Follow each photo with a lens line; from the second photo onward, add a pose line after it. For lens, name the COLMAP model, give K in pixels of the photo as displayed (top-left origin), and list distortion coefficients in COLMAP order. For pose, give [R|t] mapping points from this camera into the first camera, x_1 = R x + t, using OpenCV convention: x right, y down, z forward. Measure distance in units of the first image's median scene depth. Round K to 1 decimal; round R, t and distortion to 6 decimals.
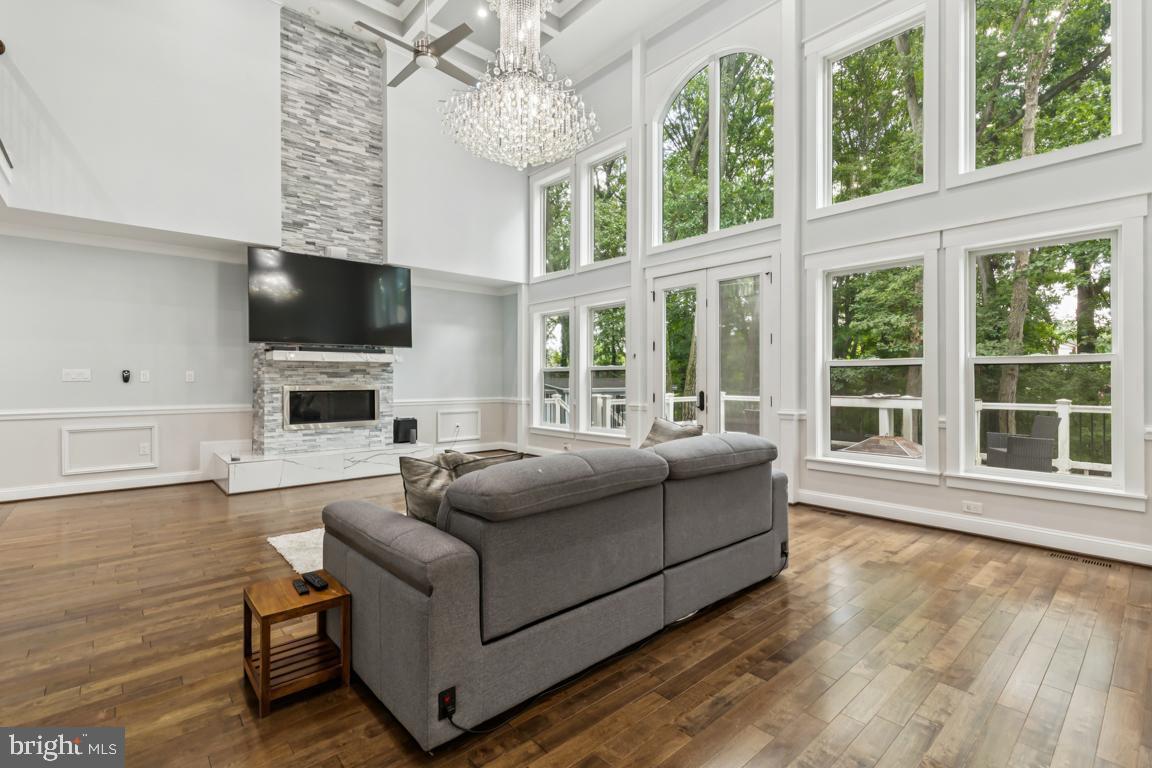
lens RADIAL K [[527.3, 0, 576.7], [0, 527.3, 380.9], [0, 0, 1]] dist [0.001579, -0.000474]
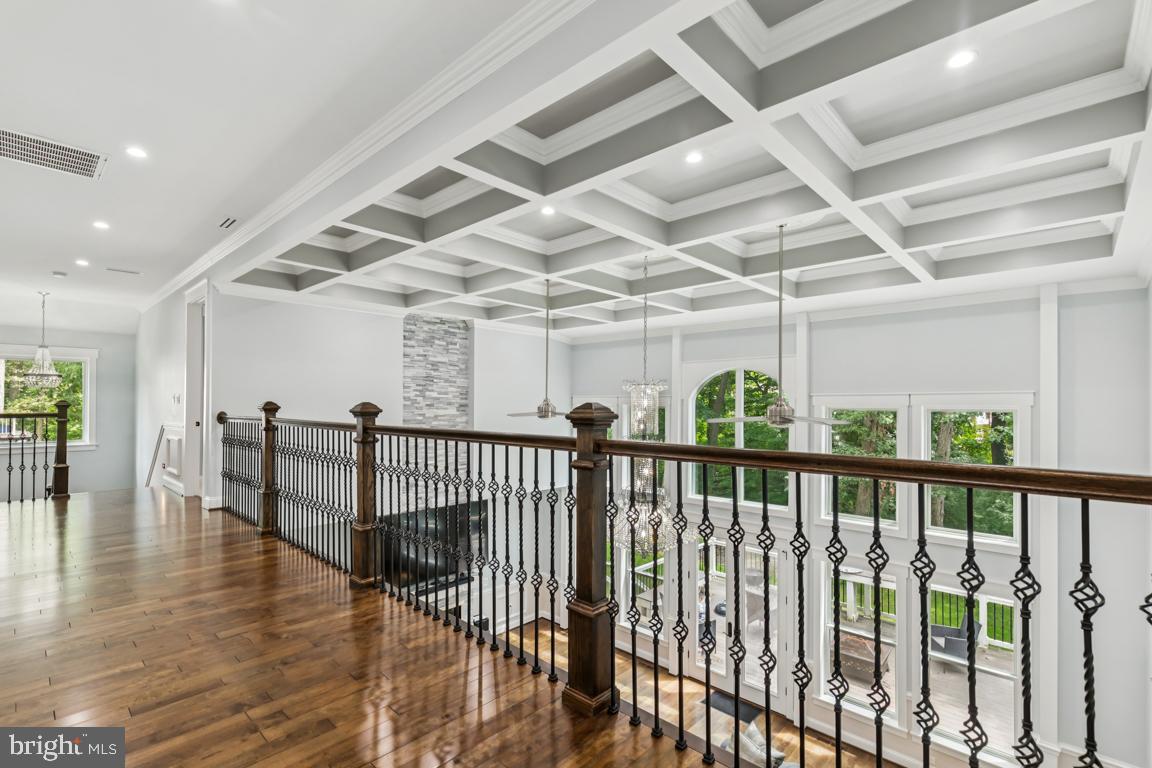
lens RADIAL K [[527.3, 0, 575.2], [0, 527.3, 406.0], [0, 0, 1]] dist [0.001579, -0.000474]
pose [[0.995959, 0.008696, 0.089387, -0.243625], [-0.008157, 0.999946, -0.006393, -0.457067], [-0.089438, 0.005638, 0.995976, -0.254989]]
